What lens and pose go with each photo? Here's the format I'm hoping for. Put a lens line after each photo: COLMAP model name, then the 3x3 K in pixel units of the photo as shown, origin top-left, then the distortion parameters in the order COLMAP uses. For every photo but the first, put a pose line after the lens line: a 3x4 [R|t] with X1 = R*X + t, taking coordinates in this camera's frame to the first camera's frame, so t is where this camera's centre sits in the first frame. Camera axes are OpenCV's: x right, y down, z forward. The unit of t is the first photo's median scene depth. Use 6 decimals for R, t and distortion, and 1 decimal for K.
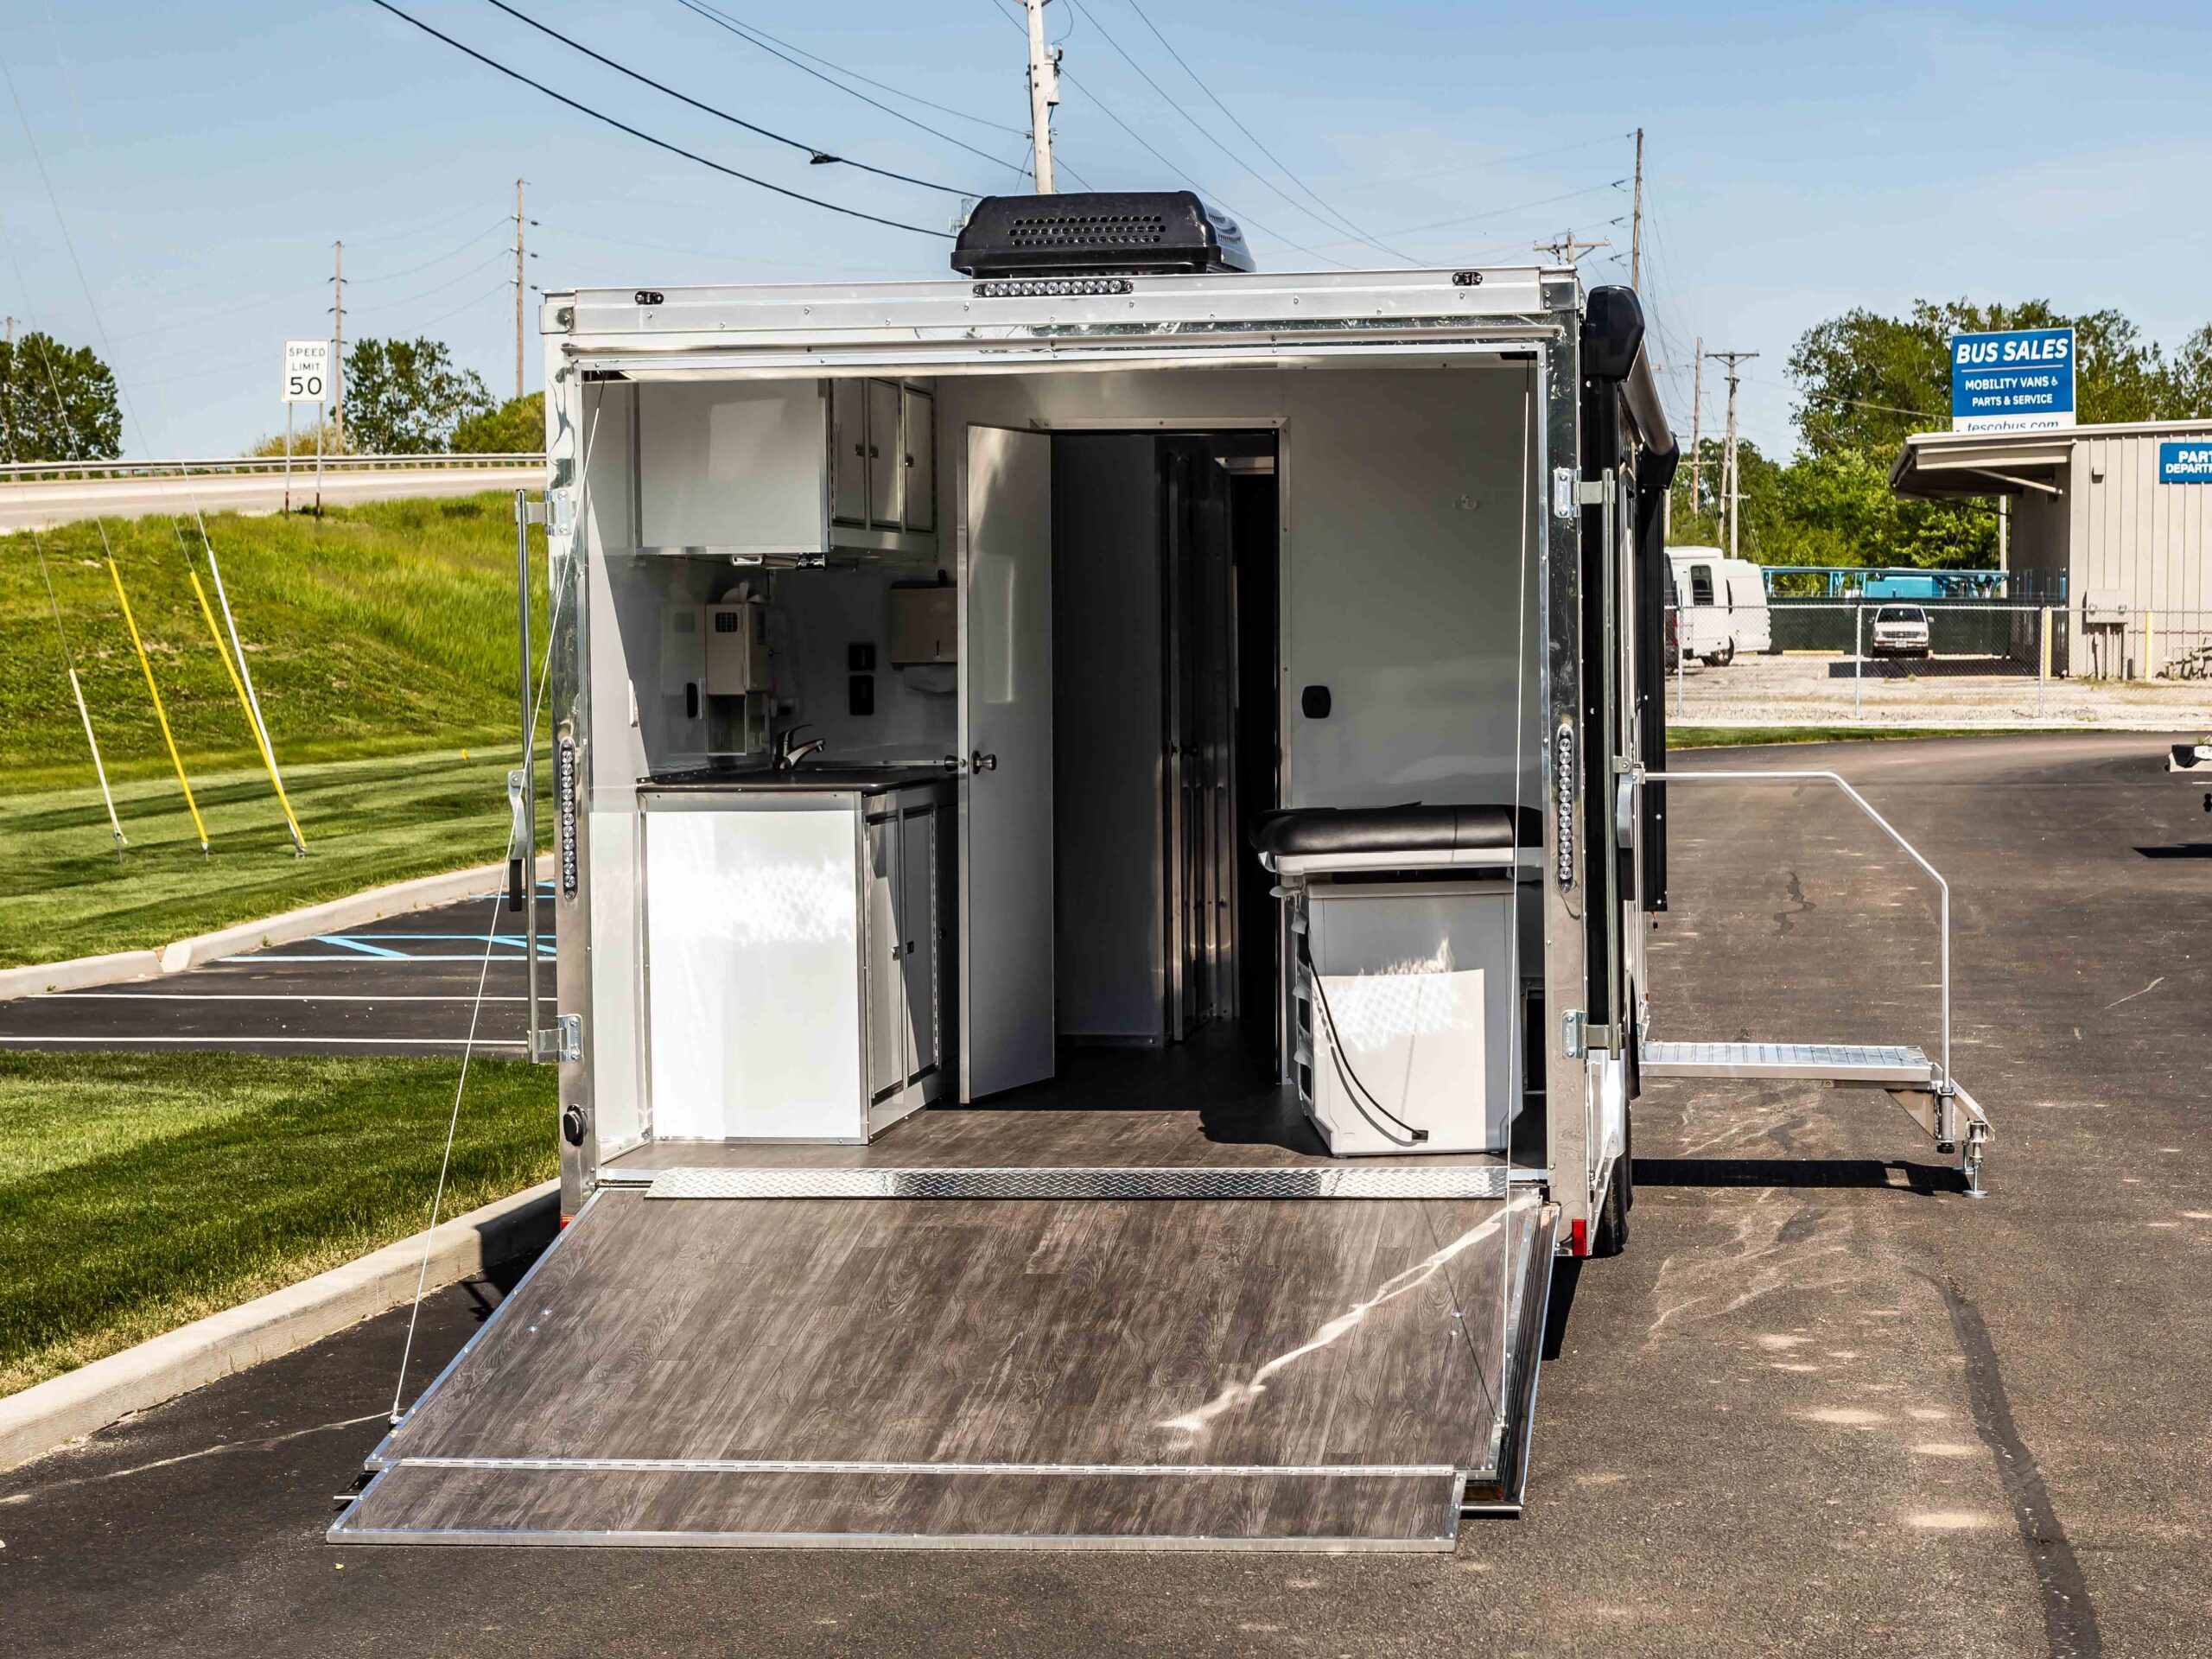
lens RADIAL K [[4057.4, 0, 1106.0], [0, 4057.4, 829.5], [0, 0, 1]] dist [0.171012, -0.072619]
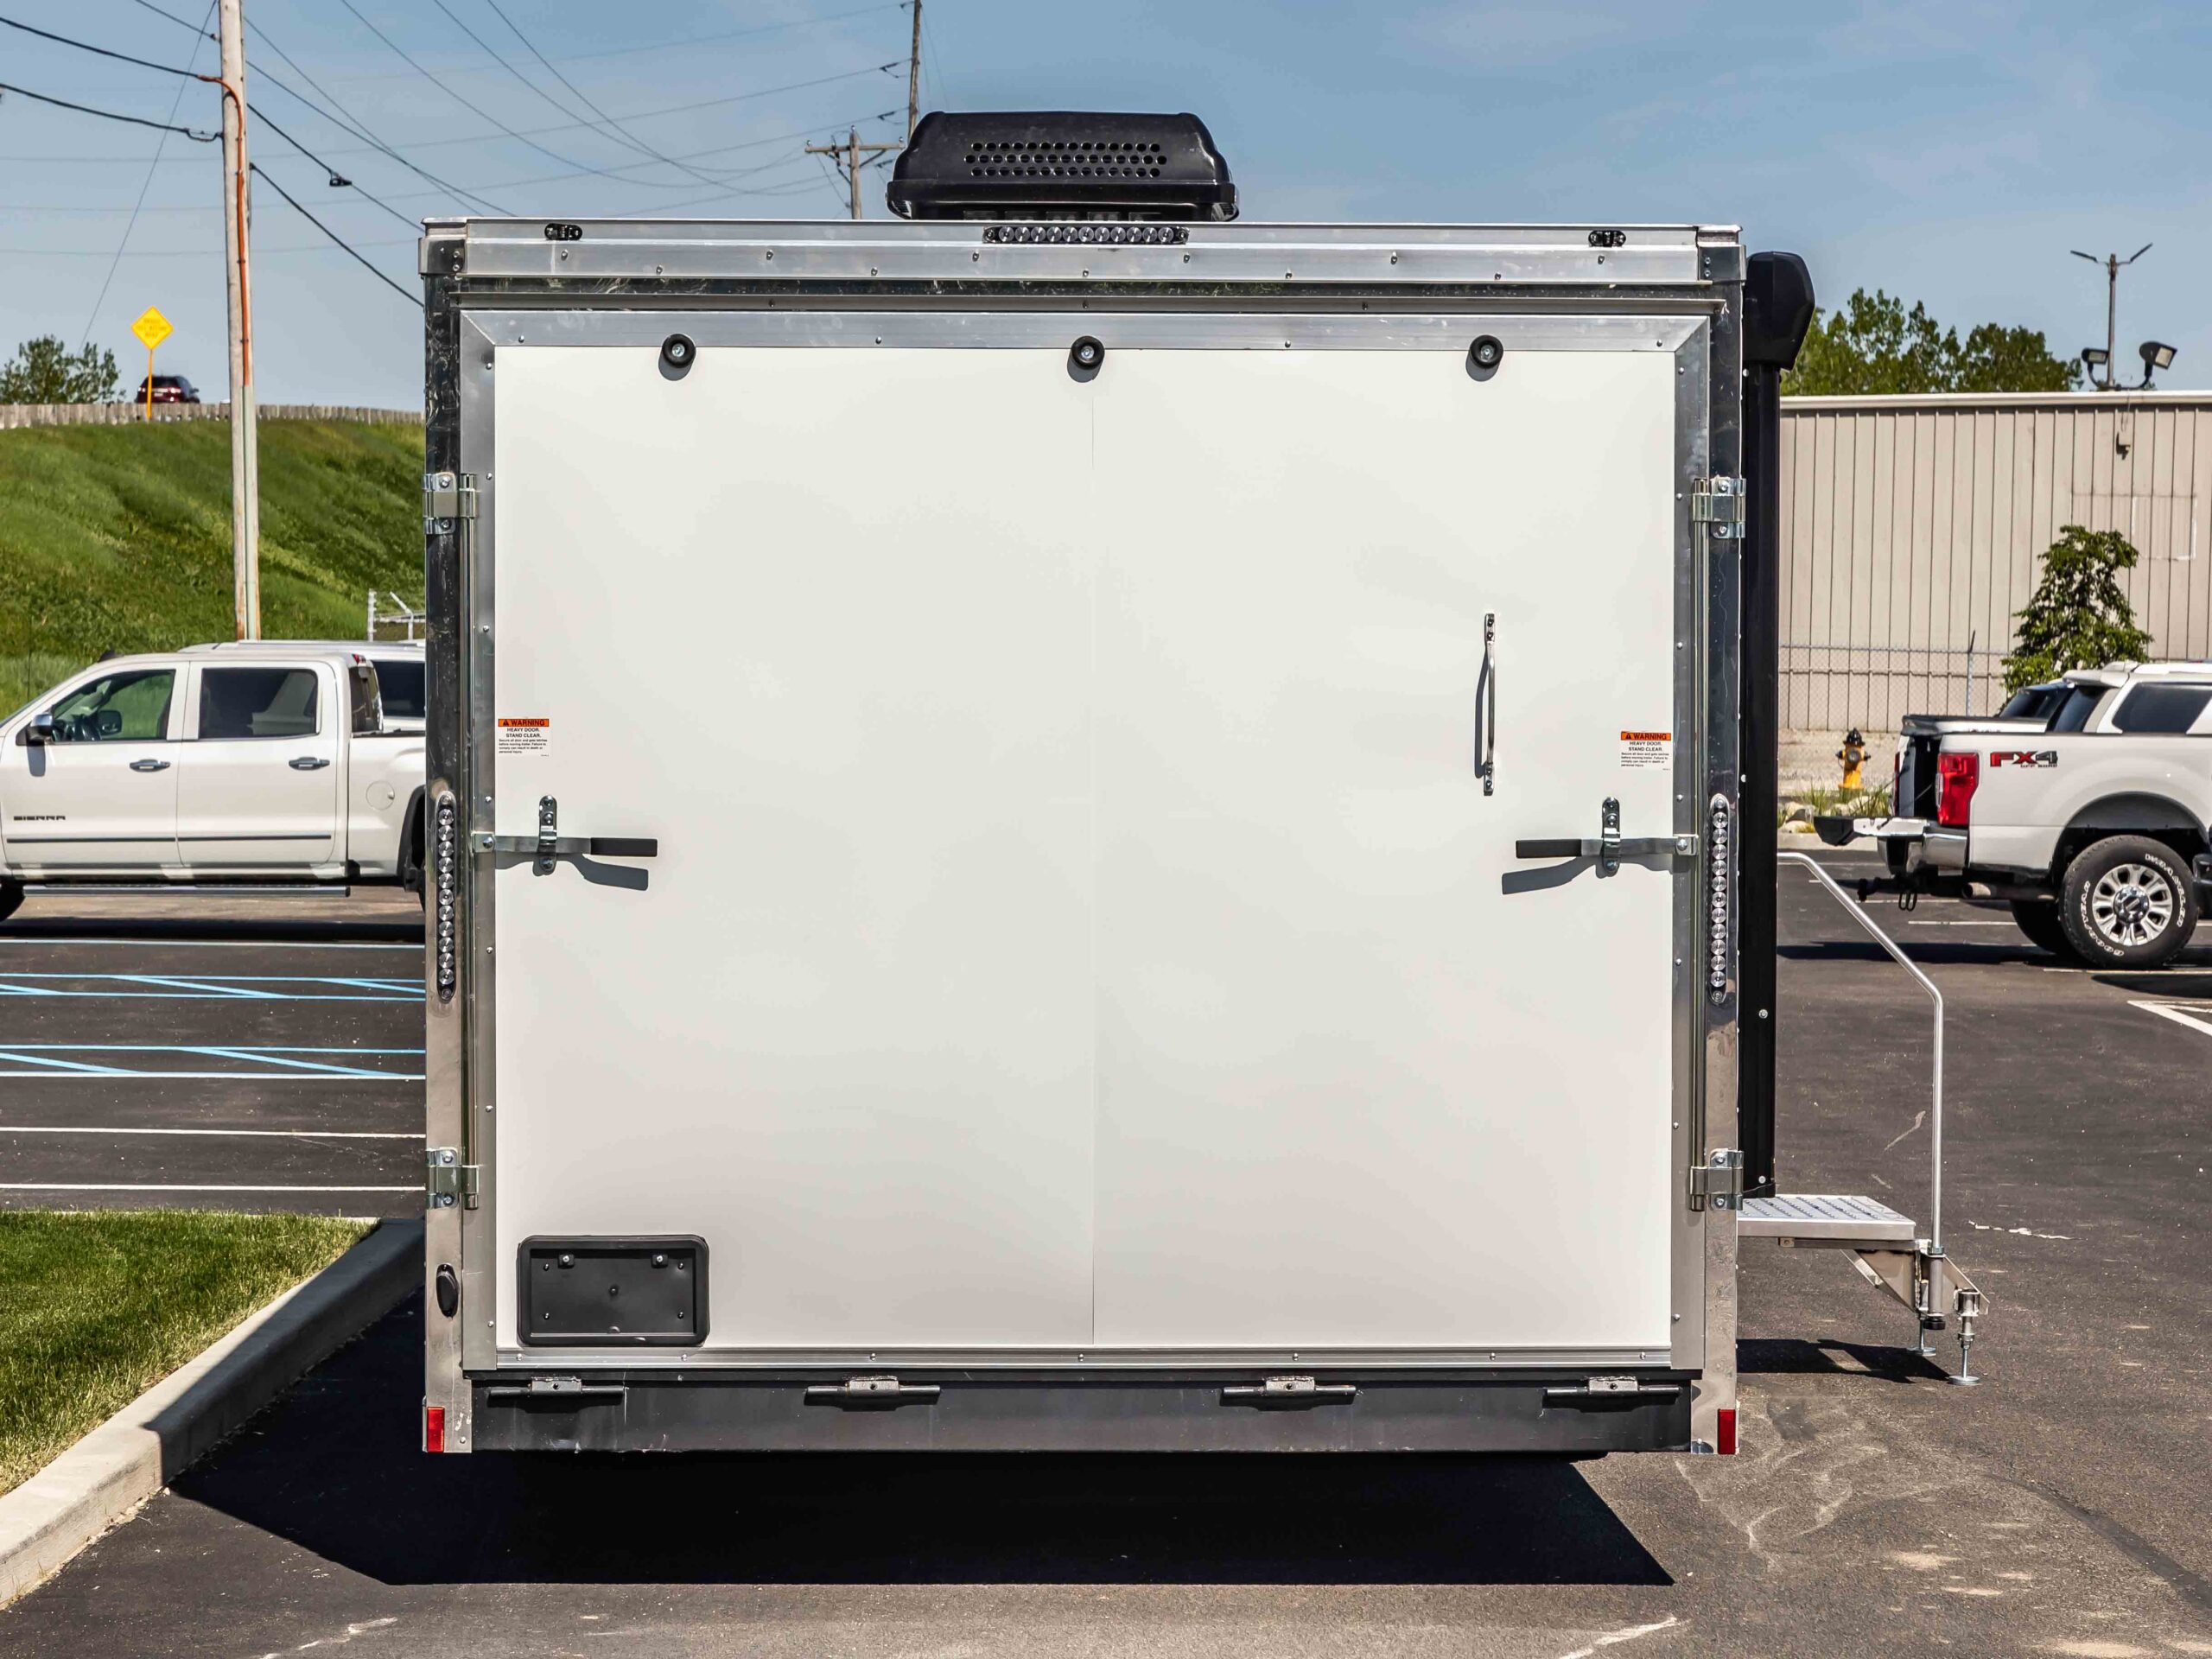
lens RADIAL K [[5336.5, 0, 1106.0], [0, 5336.5, 829.5], [0, 0, 1]] dist [0.059854, 0.383499]
pose [[0.990426, 0.013525, 0.137383, -0.137418], [-0.011448, 0.999808, -0.015894, -0.000667], [-0.137572, 0.014169, 0.990390, -0.025737]]
